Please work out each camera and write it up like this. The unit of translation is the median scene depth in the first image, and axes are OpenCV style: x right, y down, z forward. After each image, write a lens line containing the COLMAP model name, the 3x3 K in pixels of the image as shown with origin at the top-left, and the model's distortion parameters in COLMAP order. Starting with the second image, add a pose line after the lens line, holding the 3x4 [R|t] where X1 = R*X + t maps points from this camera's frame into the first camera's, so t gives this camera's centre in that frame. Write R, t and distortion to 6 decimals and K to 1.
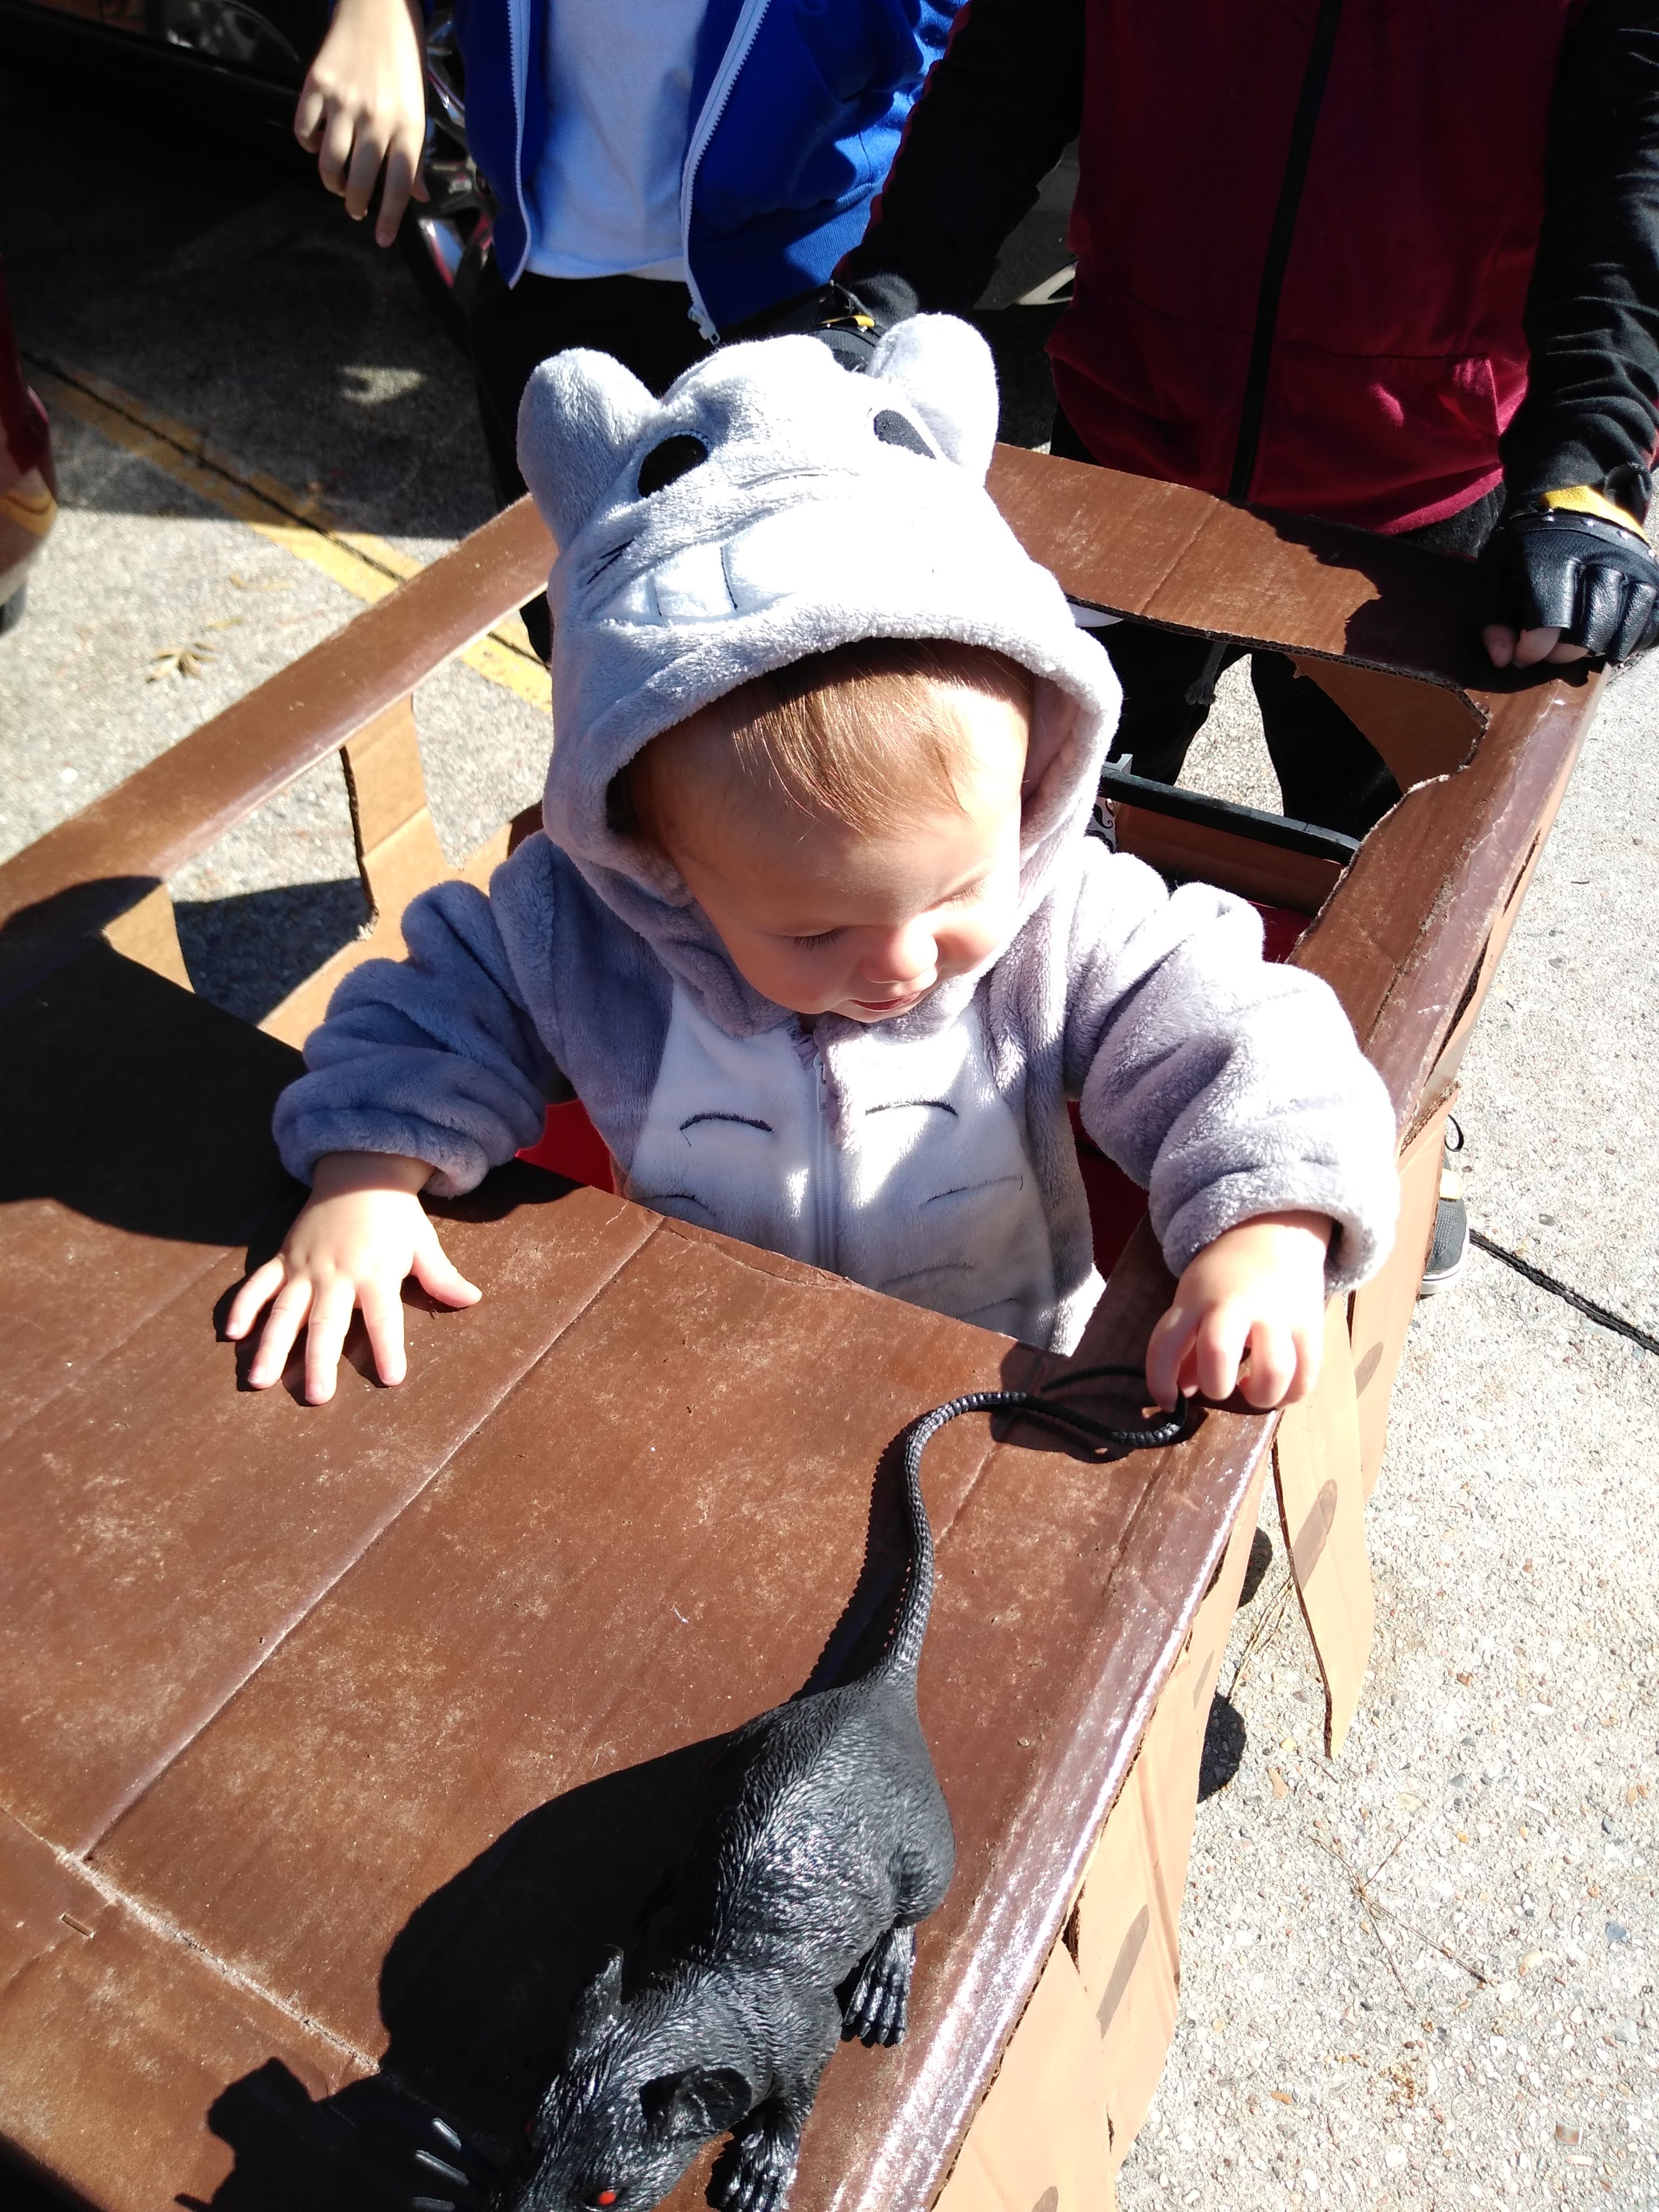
lens RADIAL K [[1732.9, 0, 829.5], [0, 1732.9, 1106.0], [0, 0, 1]] dist [0.074485, -0.171124]
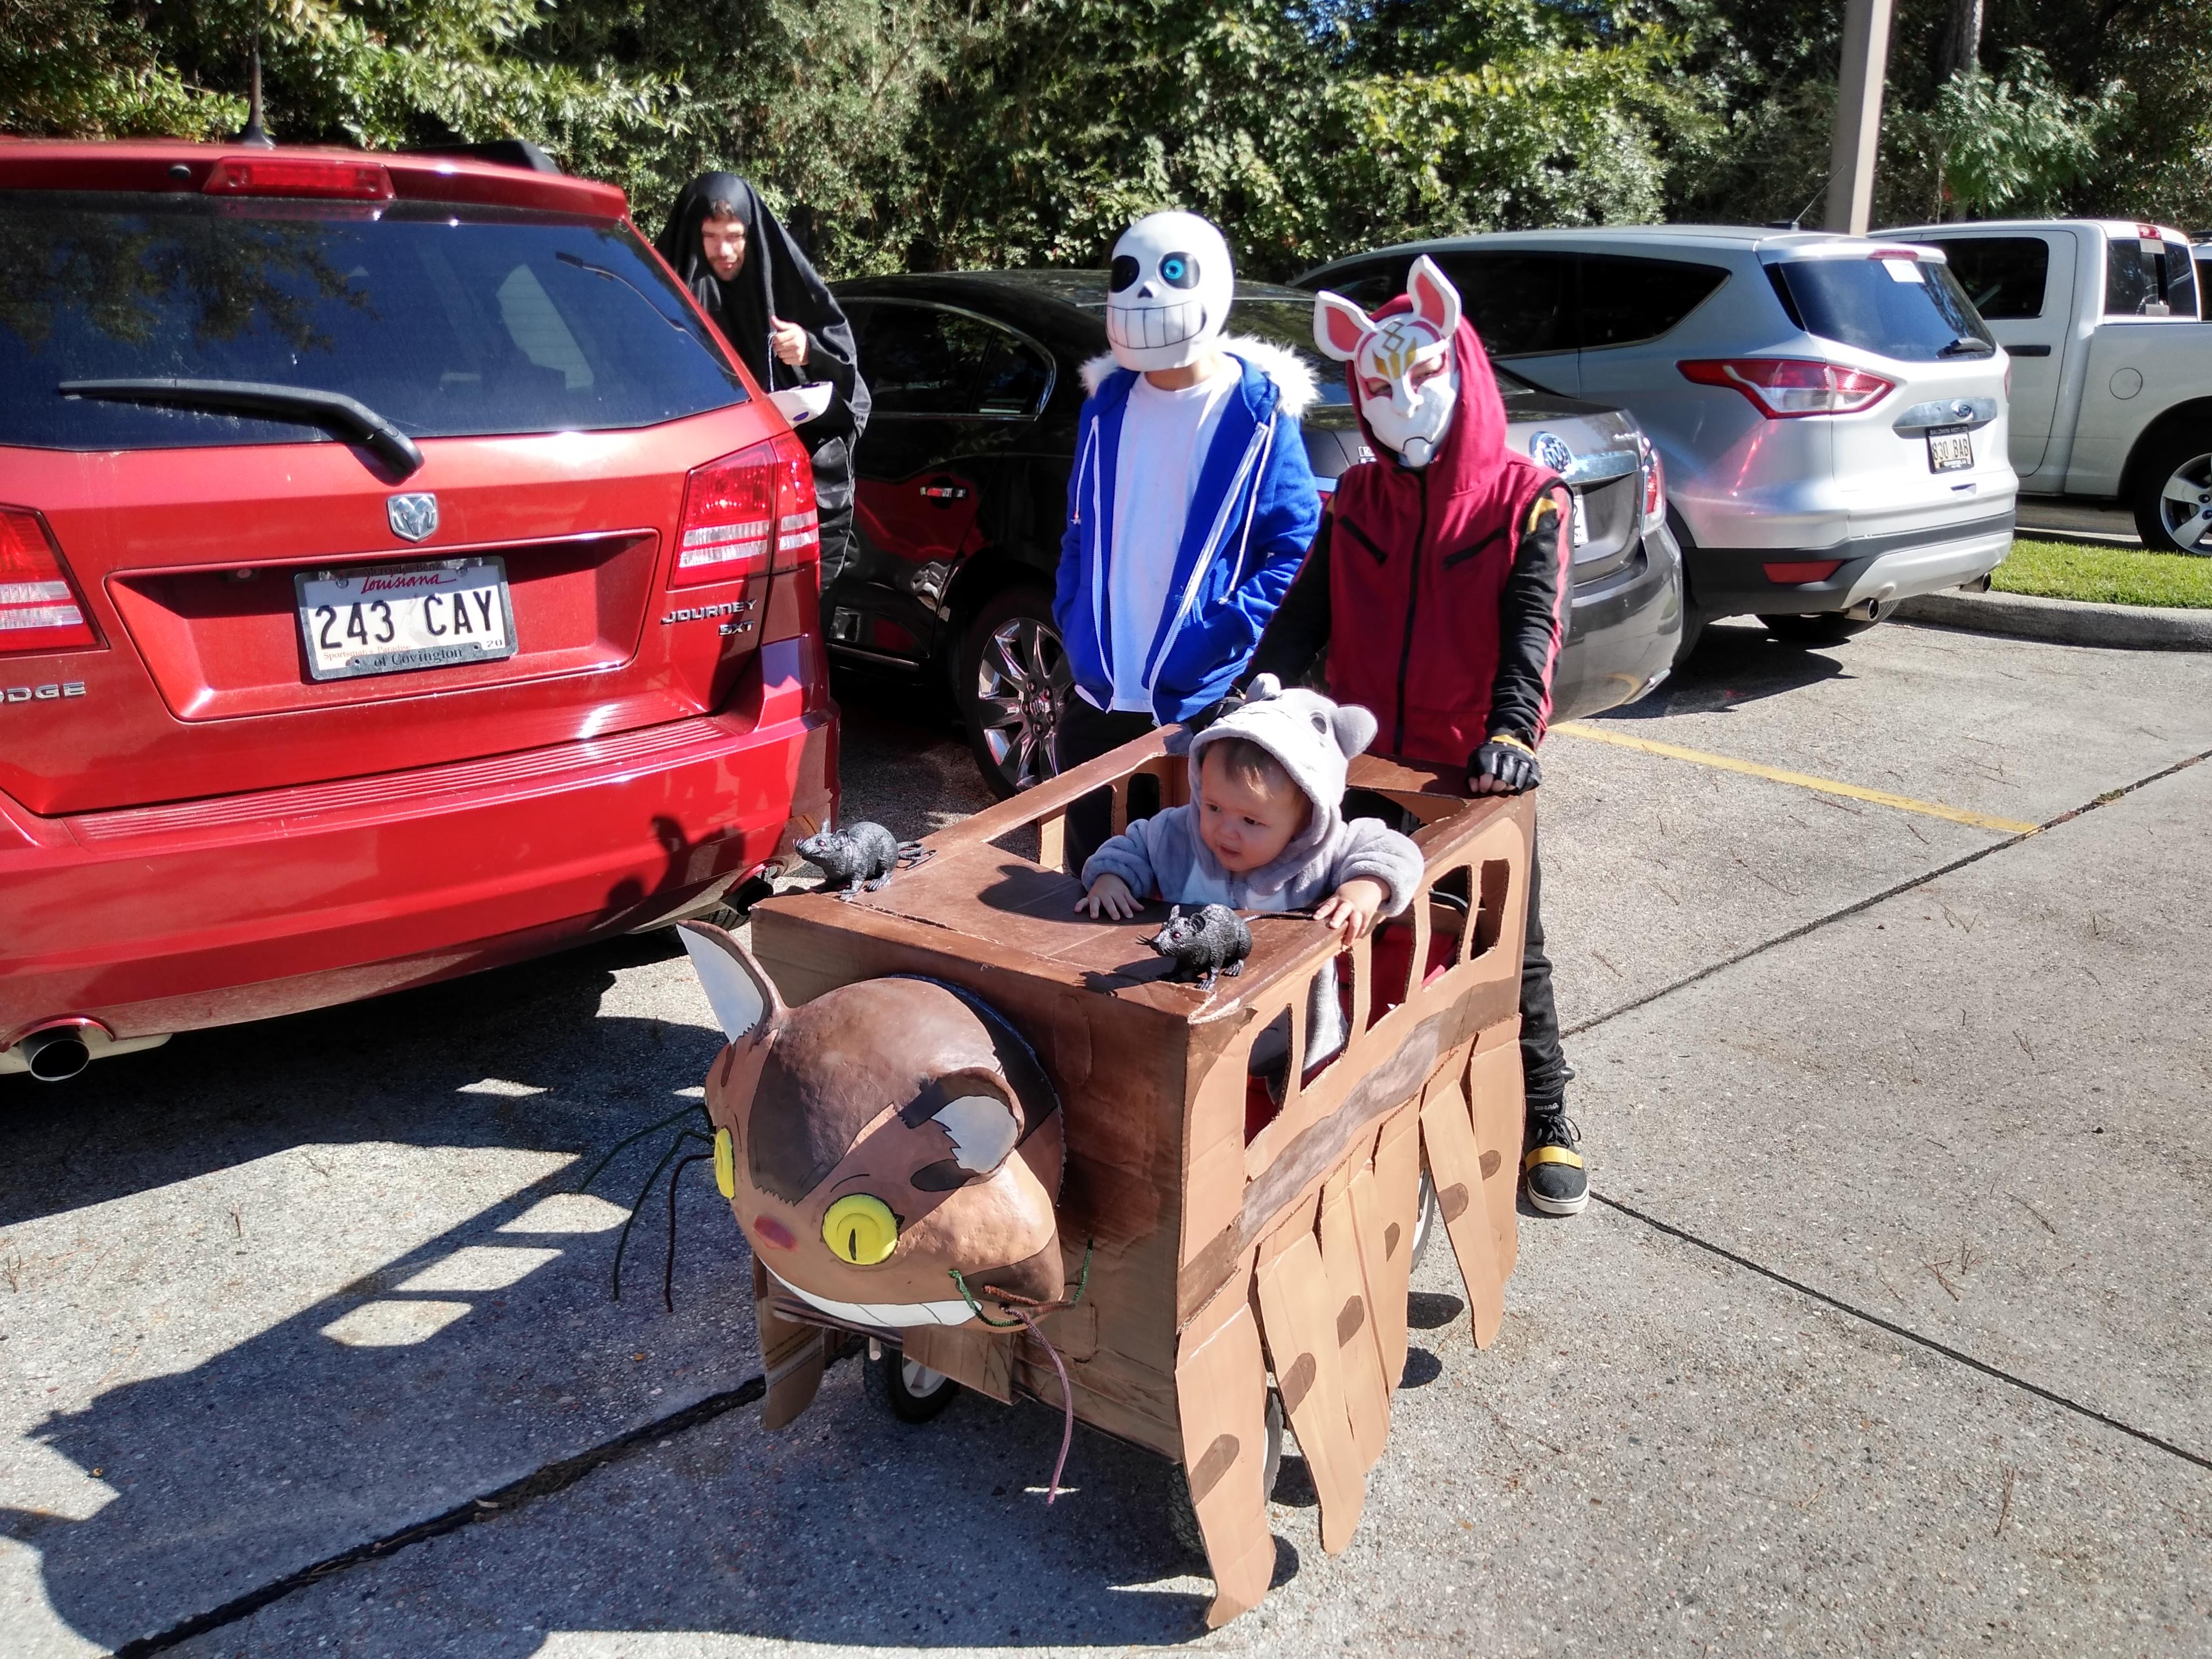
lens RADIAL K [[1732.9, 0, 1106.0], [0, 1732.9, 829.5], [0, 0, 1]] dist [0.074485, -0.171124]
pose [[0.996832, 0.012448, -0.078554, 0.019293], [-0.046076, 0.895432, -0.442808, 0.744122], [0.064828, 0.445025, 0.893169, -1.033925]]
